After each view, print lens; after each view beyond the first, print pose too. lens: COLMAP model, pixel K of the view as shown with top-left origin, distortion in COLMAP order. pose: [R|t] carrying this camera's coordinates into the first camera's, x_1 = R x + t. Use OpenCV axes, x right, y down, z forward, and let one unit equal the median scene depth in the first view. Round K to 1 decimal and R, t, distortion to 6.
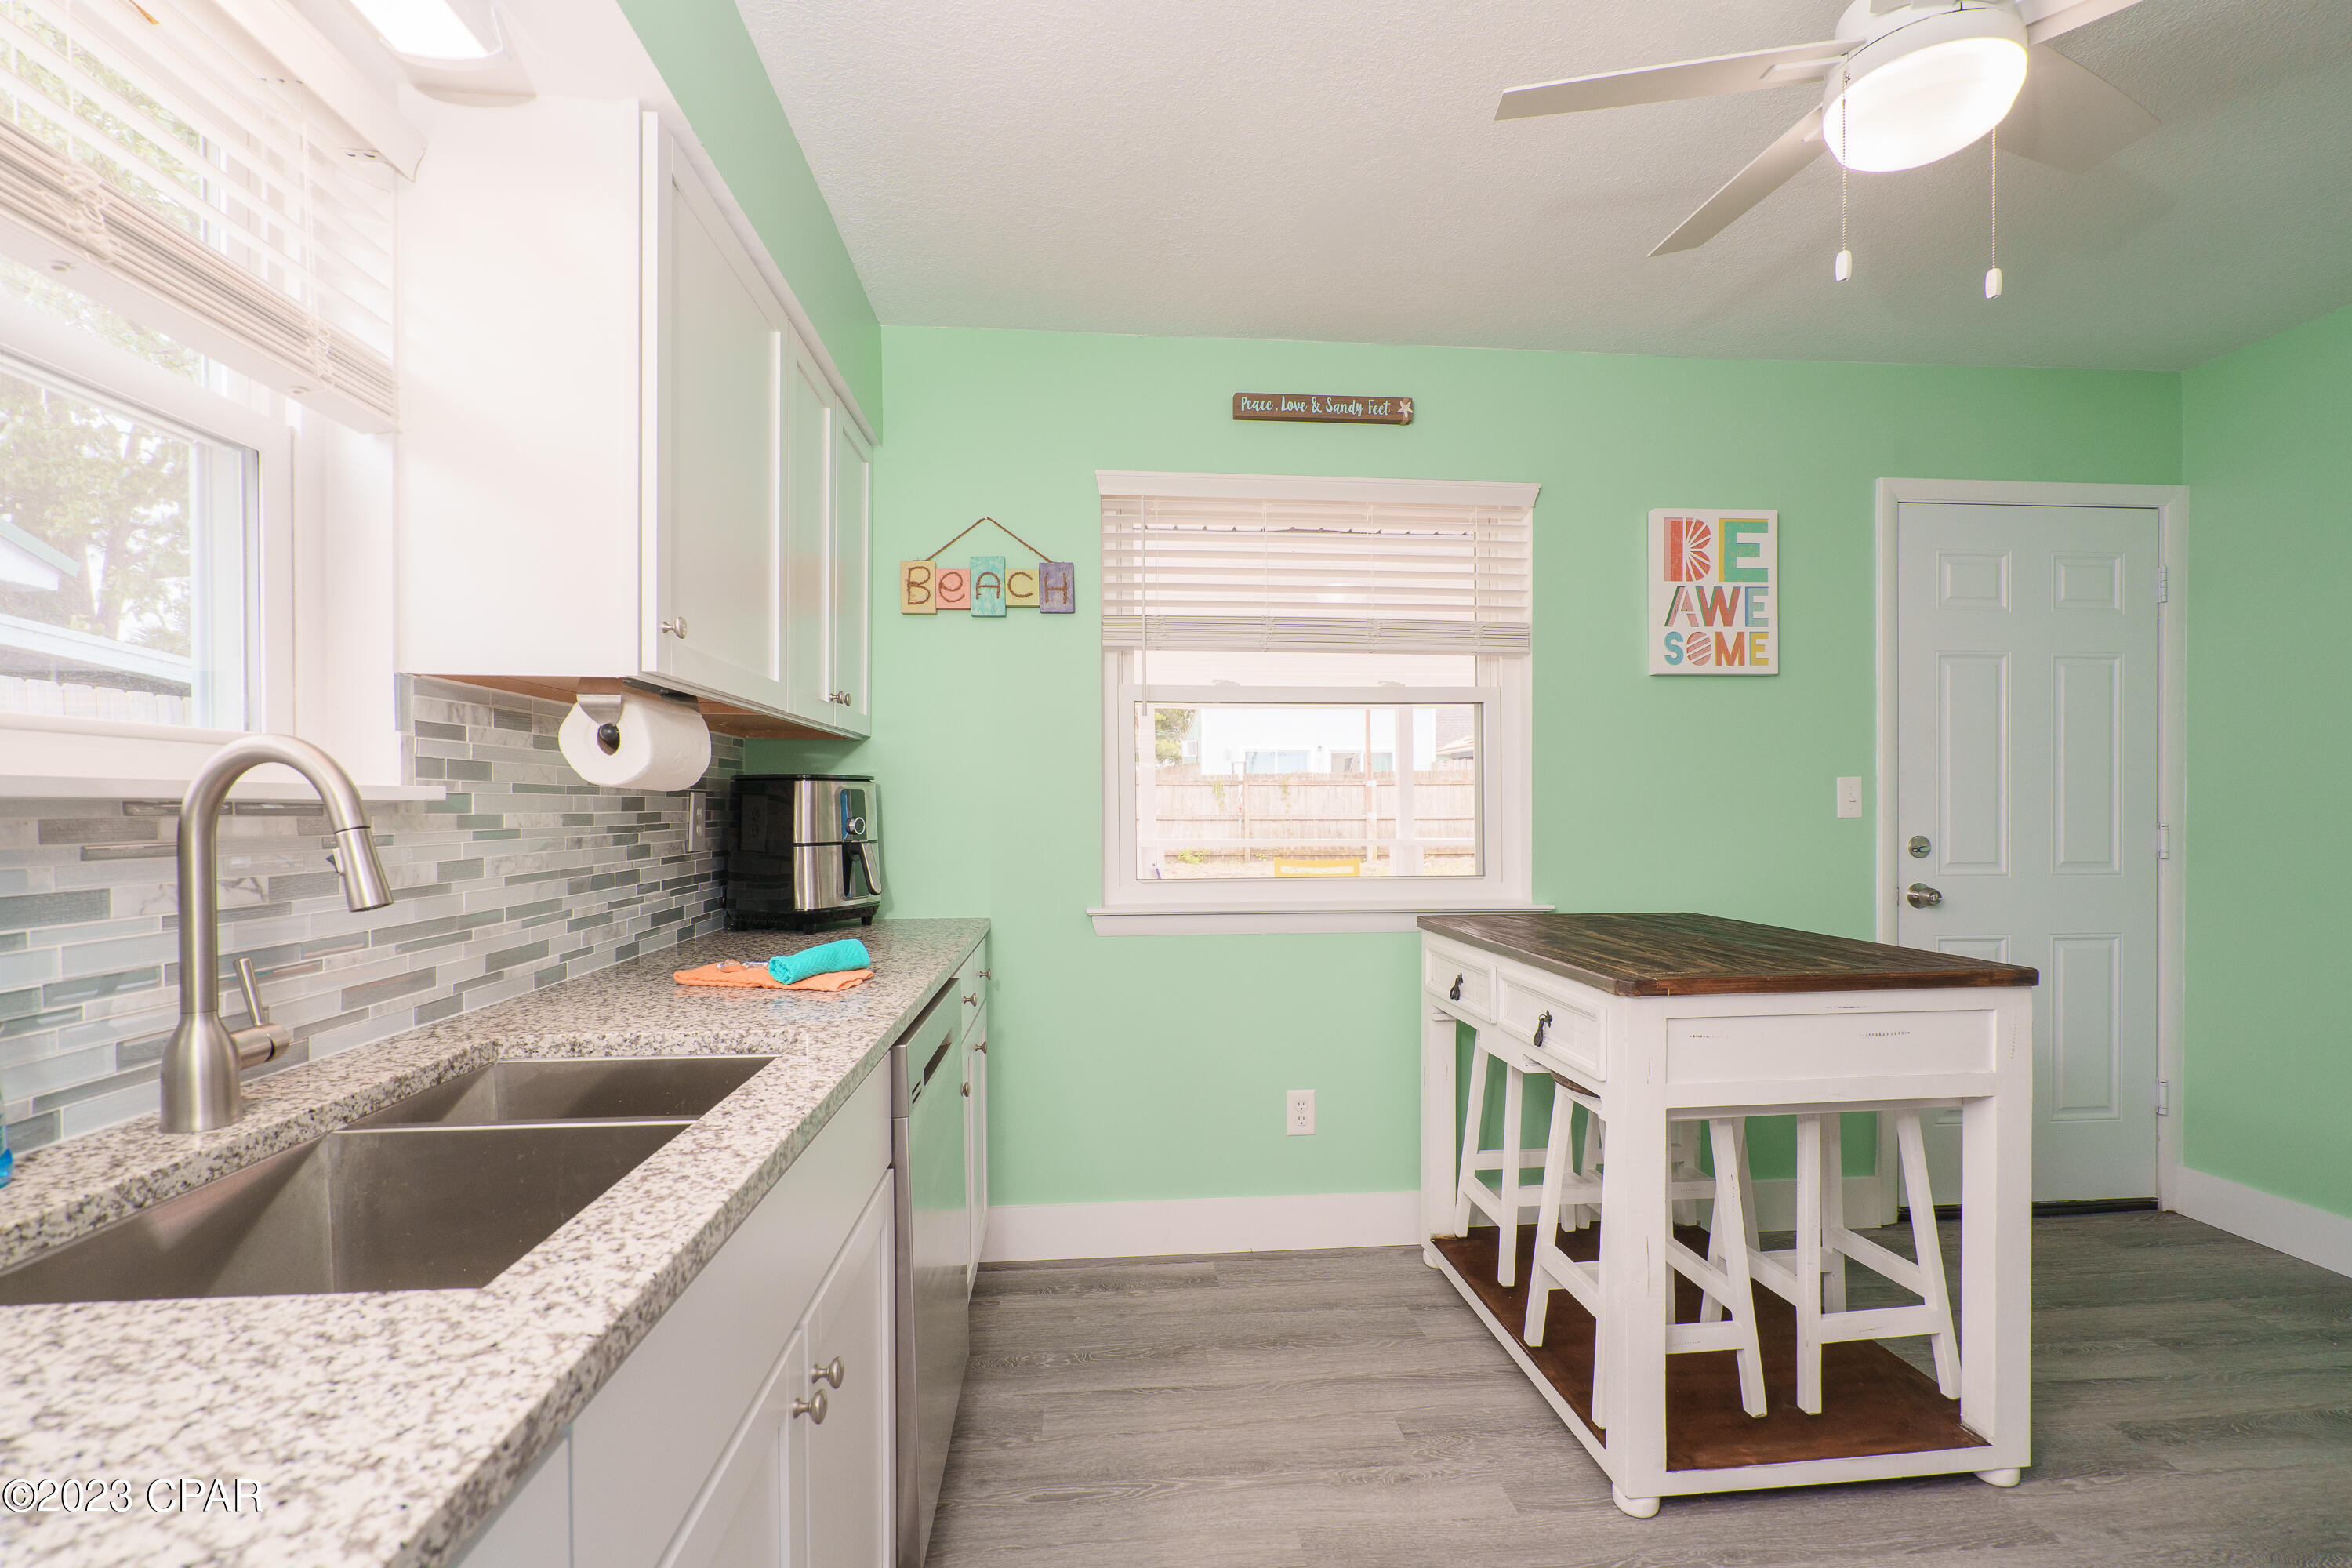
lens RADIAL K [[1074.8, 0, 1169.9], [0, 1074.8, 817.4], [0, 0, 1]] dist [-0.004390, 0.002747]
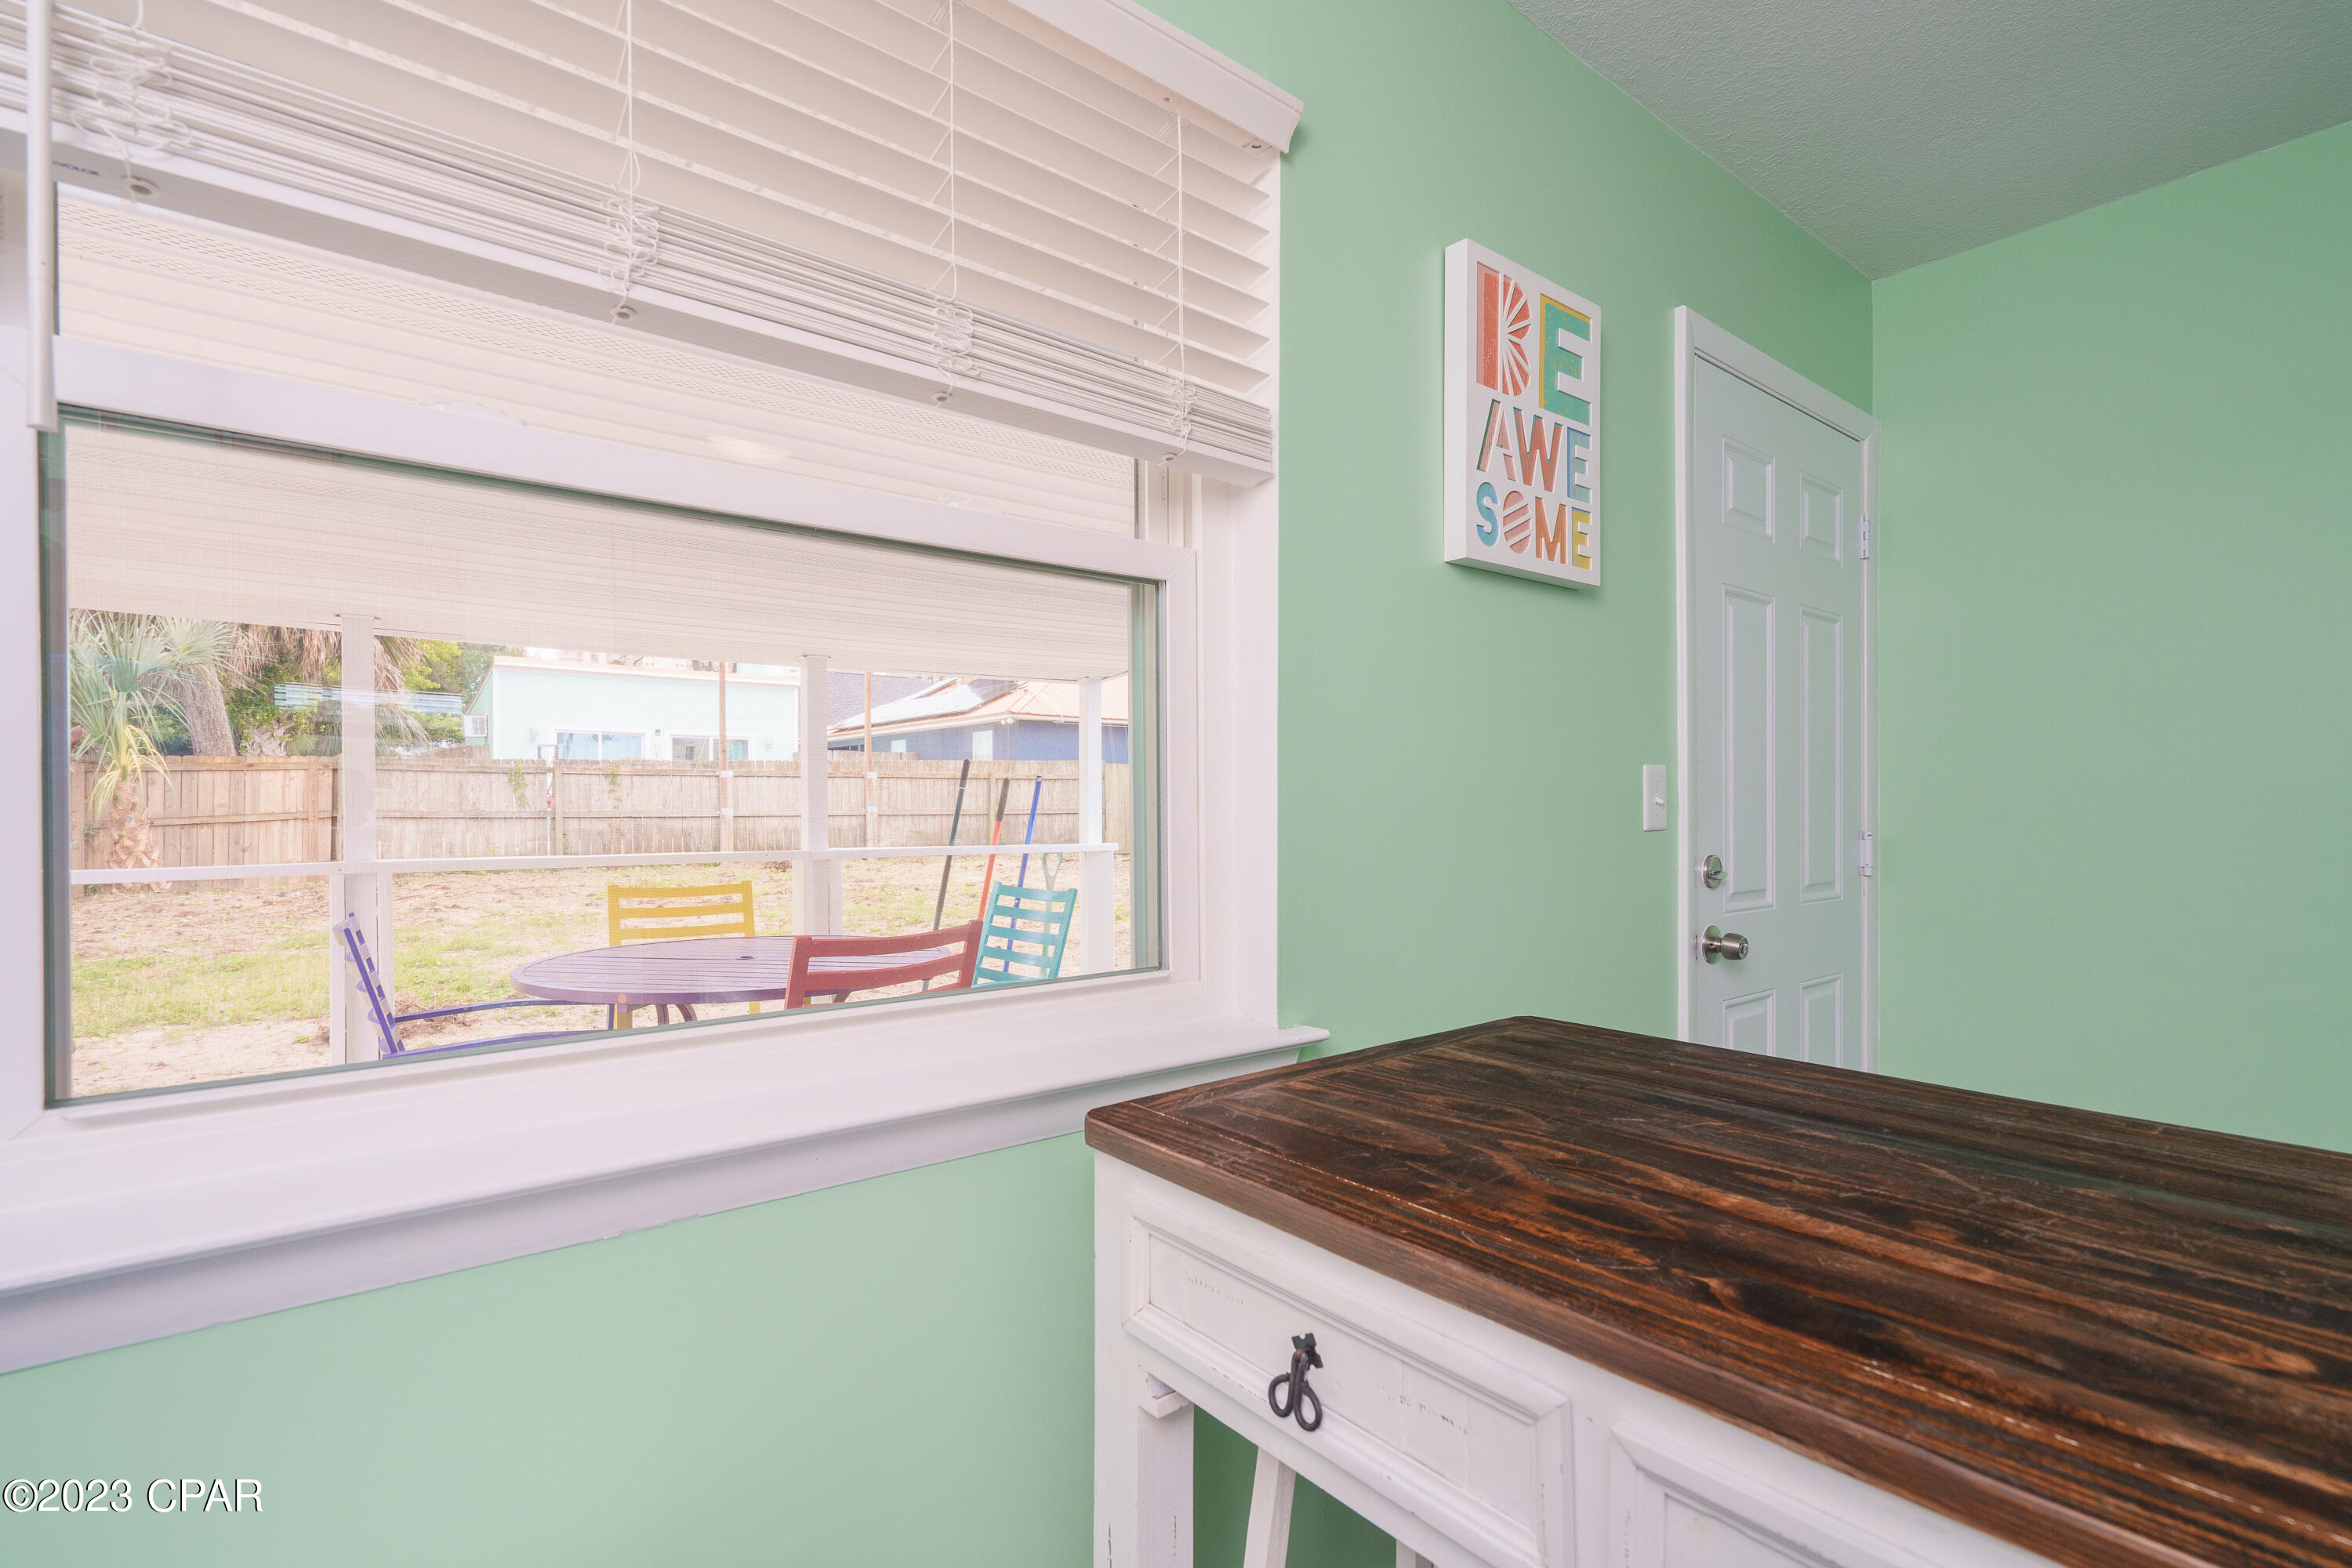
lens RADIAL K [[1074.8, 0, 1160.0], [0, 1074.8, 791.5], [0, 0, 1]] dist [-0.004390, 0.002747]
pose [[0.835340, 0.008312, 0.549671, 0.044935], [0.001889, 0.999836, -0.017990, -0.011222], [-0.549730, 0.016066, 0.835188, 0.645970]]
